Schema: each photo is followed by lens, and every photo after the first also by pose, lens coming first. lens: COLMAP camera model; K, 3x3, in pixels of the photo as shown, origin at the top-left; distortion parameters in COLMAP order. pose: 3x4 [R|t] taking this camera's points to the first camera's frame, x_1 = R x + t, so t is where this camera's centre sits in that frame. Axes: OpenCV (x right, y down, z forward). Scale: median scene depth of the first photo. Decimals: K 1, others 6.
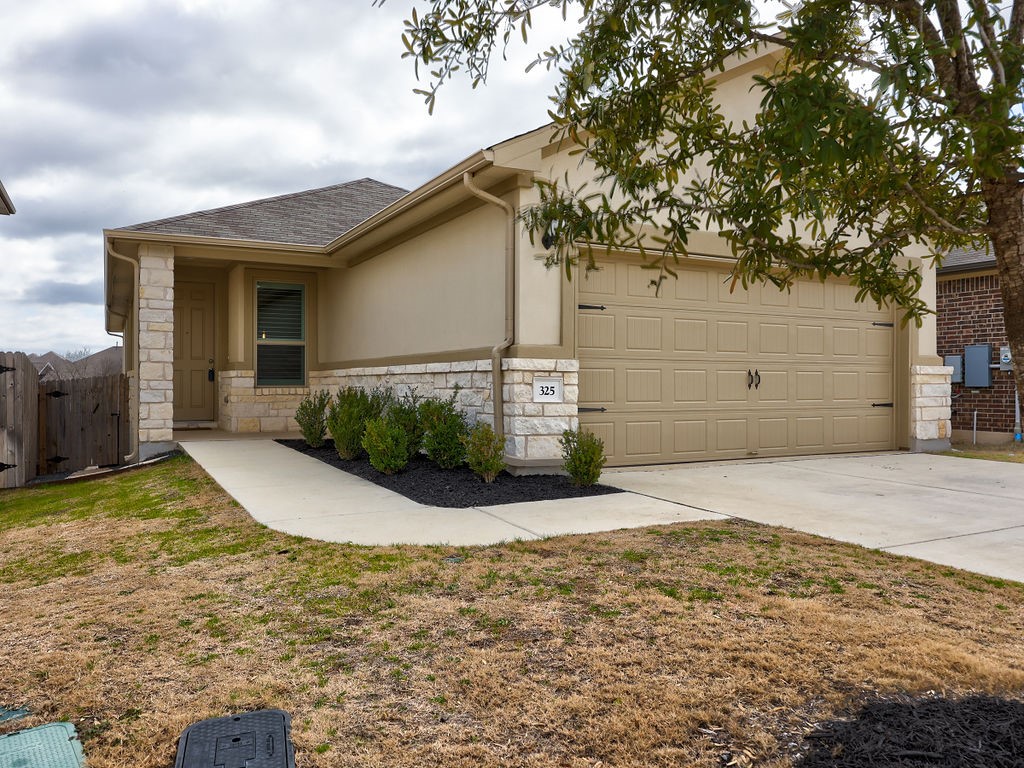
lens RADIAL K [[757.7, 0, 512.3], [0, 757.7, 382.7], [0, 0, 1]] dist [0.000989, 0.000140]
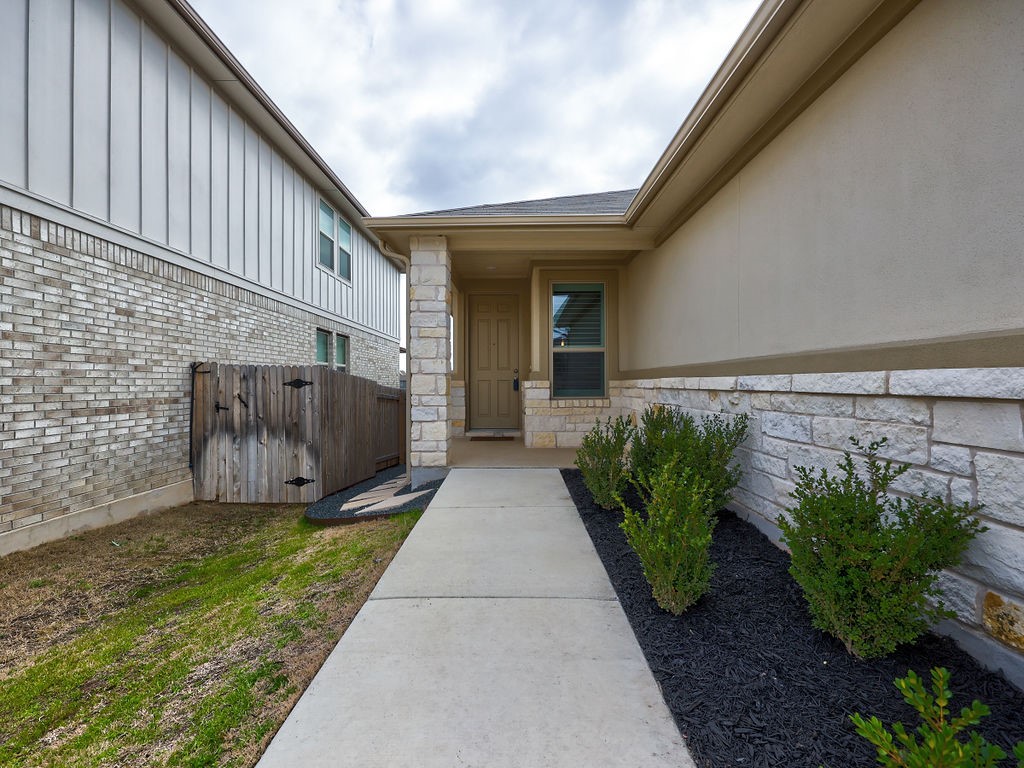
lens RADIAL K [[462.0, 0, 512.9], [0, 462.0, 381.9], [0, 0, 1]] dist [-0.003468, 0.001823]
pose [[0.881144, -0.005735, -0.472814, -0.130007], [0.005531, 0.999983, -0.001821, -0.015542], [0.472816, -0.001011, 0.881161, 0.546036]]
